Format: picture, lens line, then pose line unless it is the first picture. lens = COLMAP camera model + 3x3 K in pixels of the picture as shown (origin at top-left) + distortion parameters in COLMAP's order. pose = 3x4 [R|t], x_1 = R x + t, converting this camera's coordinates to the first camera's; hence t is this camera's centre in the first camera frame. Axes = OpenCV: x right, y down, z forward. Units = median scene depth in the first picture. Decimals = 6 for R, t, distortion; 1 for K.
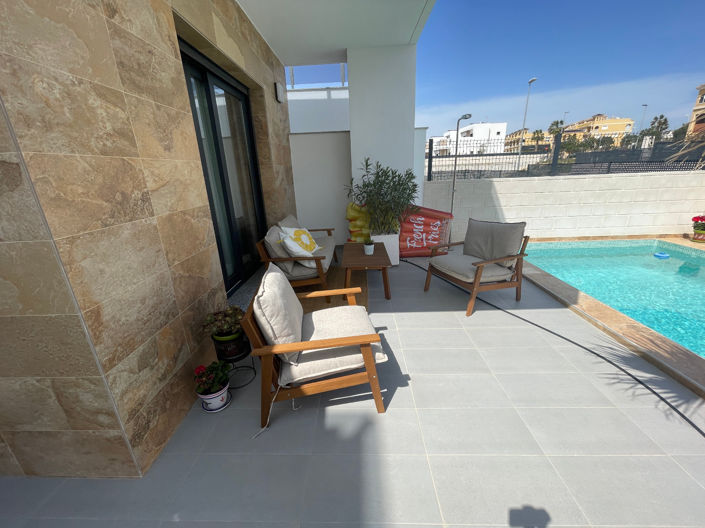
lens RADIAL K [[282.5, 0, 353.8], [0, 282.5, 264.3], [0, 0, 1]] dist [-0.004239, -0.000130]
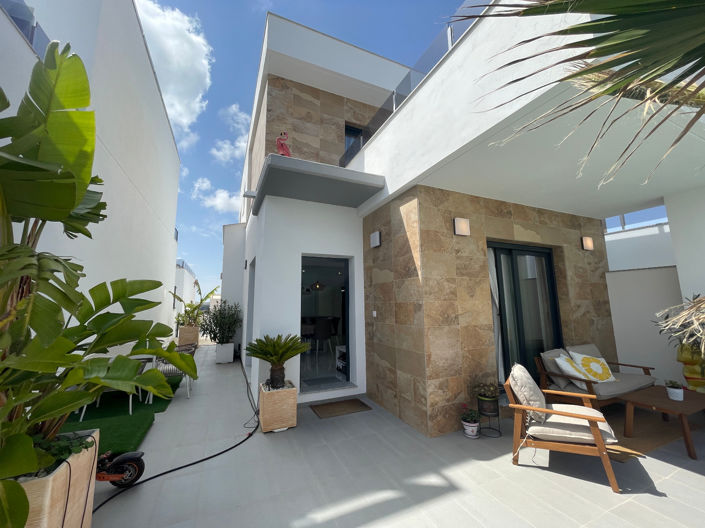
lens RADIAL K [[282.5, 0, 351.3], [0, 282.5, 261.9], [0, 0, 1]] dist [-0.004239, -0.000130]
pose [[0.423715, -0.109337, -0.899173, 1.007069], [-0.289047, 0.924468, -0.248619, 0.172001], [0.858439, 0.365246, 0.360107, -0.743179]]
